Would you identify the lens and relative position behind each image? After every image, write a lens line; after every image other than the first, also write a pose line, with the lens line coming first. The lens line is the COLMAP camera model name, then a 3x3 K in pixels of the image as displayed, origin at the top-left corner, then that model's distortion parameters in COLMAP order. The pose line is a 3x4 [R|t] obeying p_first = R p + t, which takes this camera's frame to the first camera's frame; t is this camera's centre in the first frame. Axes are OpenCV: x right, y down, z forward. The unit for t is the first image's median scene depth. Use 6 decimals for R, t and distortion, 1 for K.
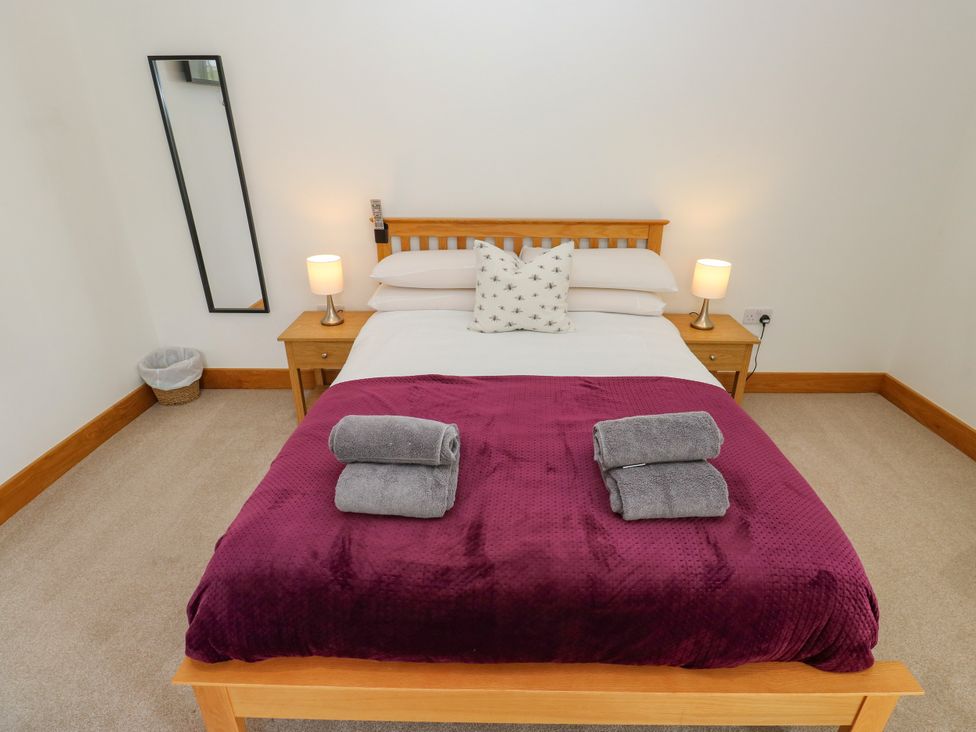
lens RADIAL K [[508.9, 0, 496.5], [0, 508.9, 360.2], [0, 0, 1]] dist [0.002951, -0.014901]
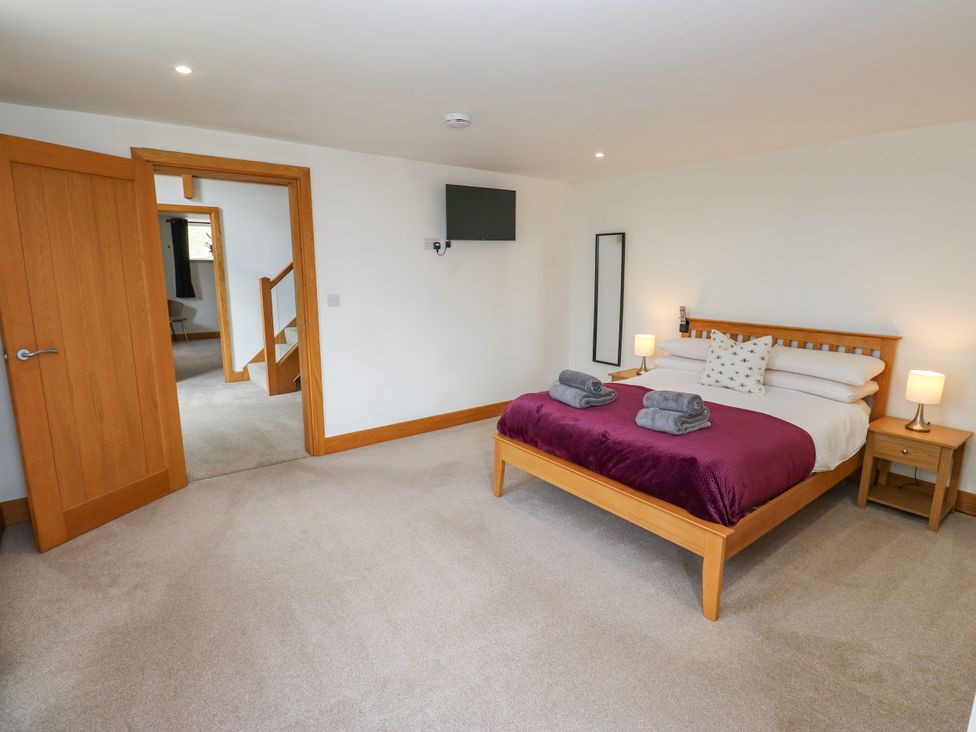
lens RADIAL K [[508.9, 0, 496.5], [0, 508.9, 360.2], [0, 0, 1]] dist [0.002951, -0.014901]
pose [[0.624033, 0.136826, -0.769325, 0.677073], [-0.318345, 0.943656, -0.090392, 0.191846], [0.713610, 0.301318, 0.632430, -0.425243]]
